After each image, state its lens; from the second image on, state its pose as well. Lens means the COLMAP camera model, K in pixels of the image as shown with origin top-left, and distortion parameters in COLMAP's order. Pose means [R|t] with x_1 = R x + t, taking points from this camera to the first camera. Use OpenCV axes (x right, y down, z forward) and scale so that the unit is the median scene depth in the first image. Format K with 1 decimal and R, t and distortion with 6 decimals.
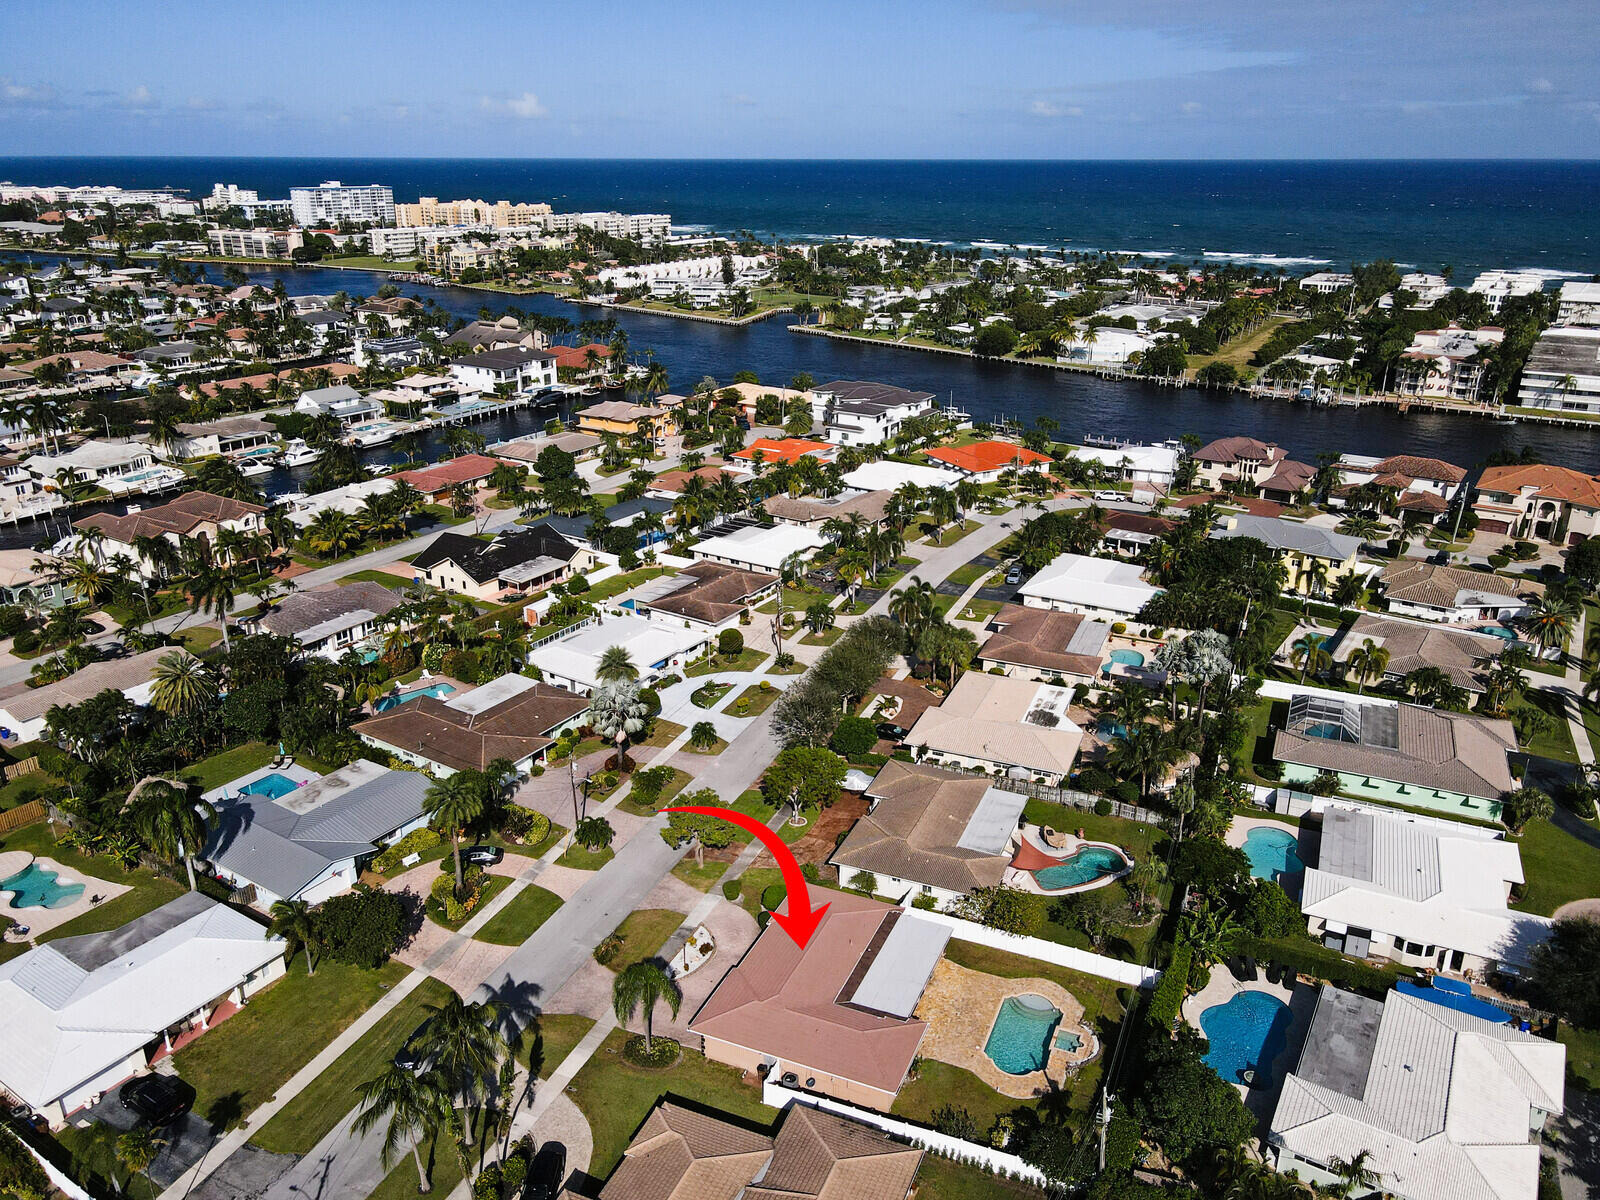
lens RADIAL K [[1167.3, 0, 800.0], [0, 1167.3, 600.0], [0, 0, 1]] dist [-0.011428, 0.056680]
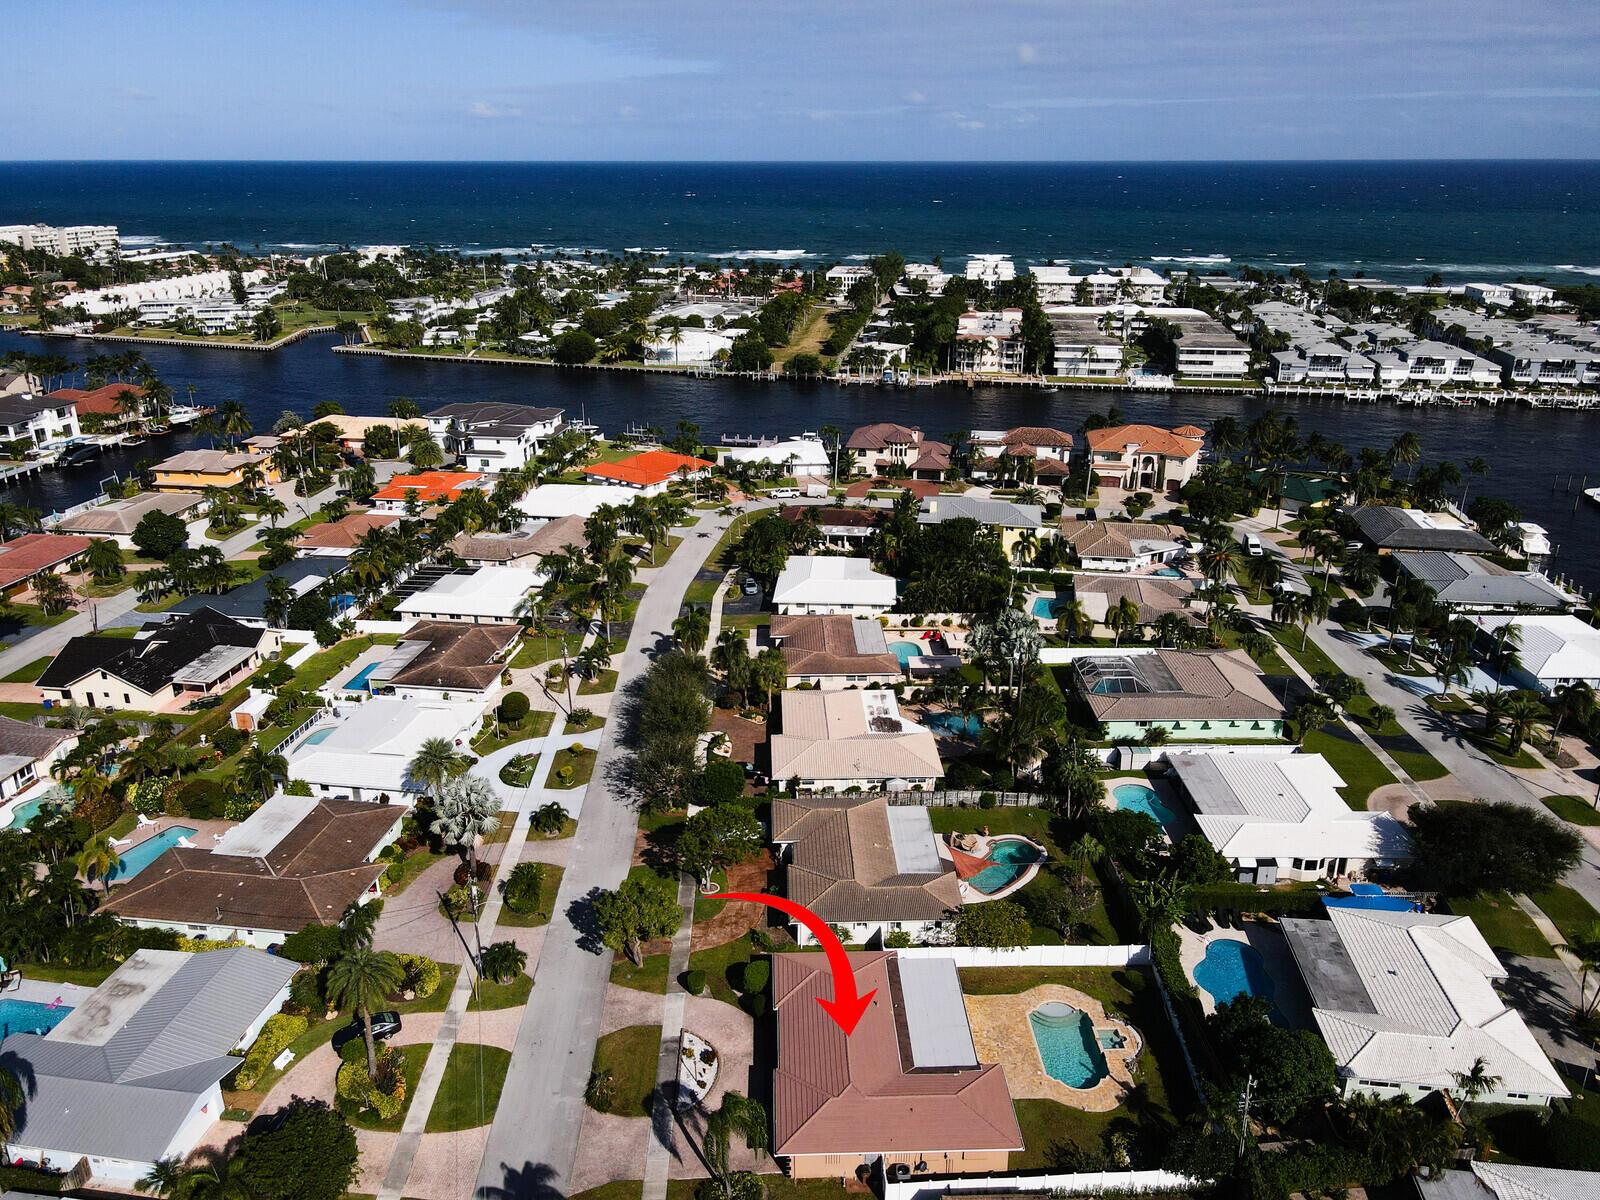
lens RADIAL K [[1167.3, 0, 800.0], [0, 1167.3, 600.0], [0, 0, 1]] dist [-0.011428, 0.056680]
pose [[0.908642, -0.151997, 0.388931, -0.160174], [0.152447, 0.987859, 0.029908, -0.031331], [-0.388755, 0.032115, 0.920781, 0.074117]]
